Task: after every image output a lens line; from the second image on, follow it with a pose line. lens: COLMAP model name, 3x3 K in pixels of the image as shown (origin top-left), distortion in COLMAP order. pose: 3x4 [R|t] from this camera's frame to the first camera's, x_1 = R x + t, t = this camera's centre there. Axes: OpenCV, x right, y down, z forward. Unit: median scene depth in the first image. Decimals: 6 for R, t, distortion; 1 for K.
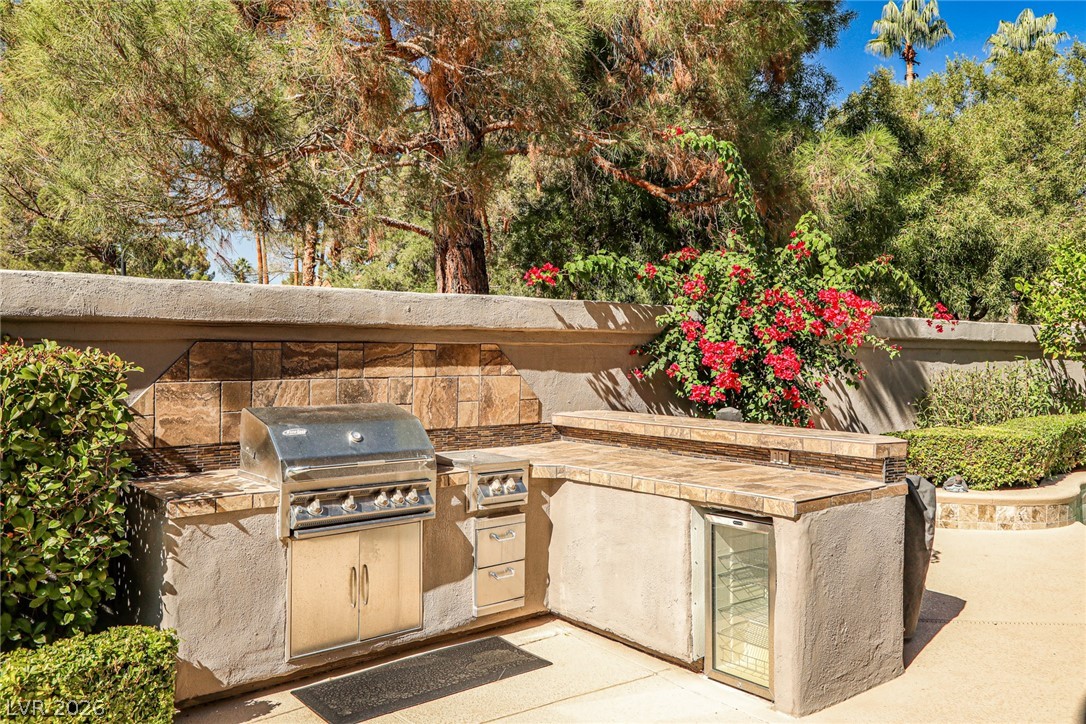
lens RADIAL K [[857.9, 0, 544.2], [0, 857.9, 359.5], [0, 0, 1]] dist [-0.008793, -0.000666]
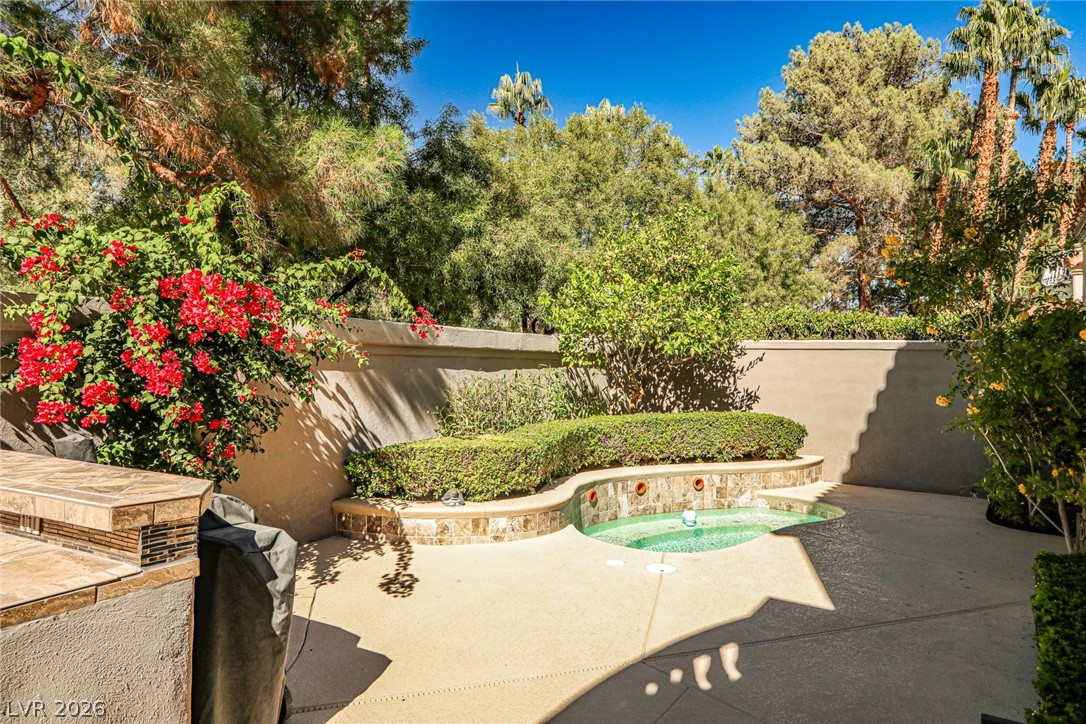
lens RADIAL K [[716.9, 0, 551.8], [0, 716.9, 358.5], [0, 0, 1]] dist [-0.024614, 0.001101]
pose [[0.911465, 0.010386, 0.411246, 0.214699], [-0.006608, 0.999922, -0.010608, -0.002138], [-0.411324, 0.006951, 0.911463, 0.189759]]
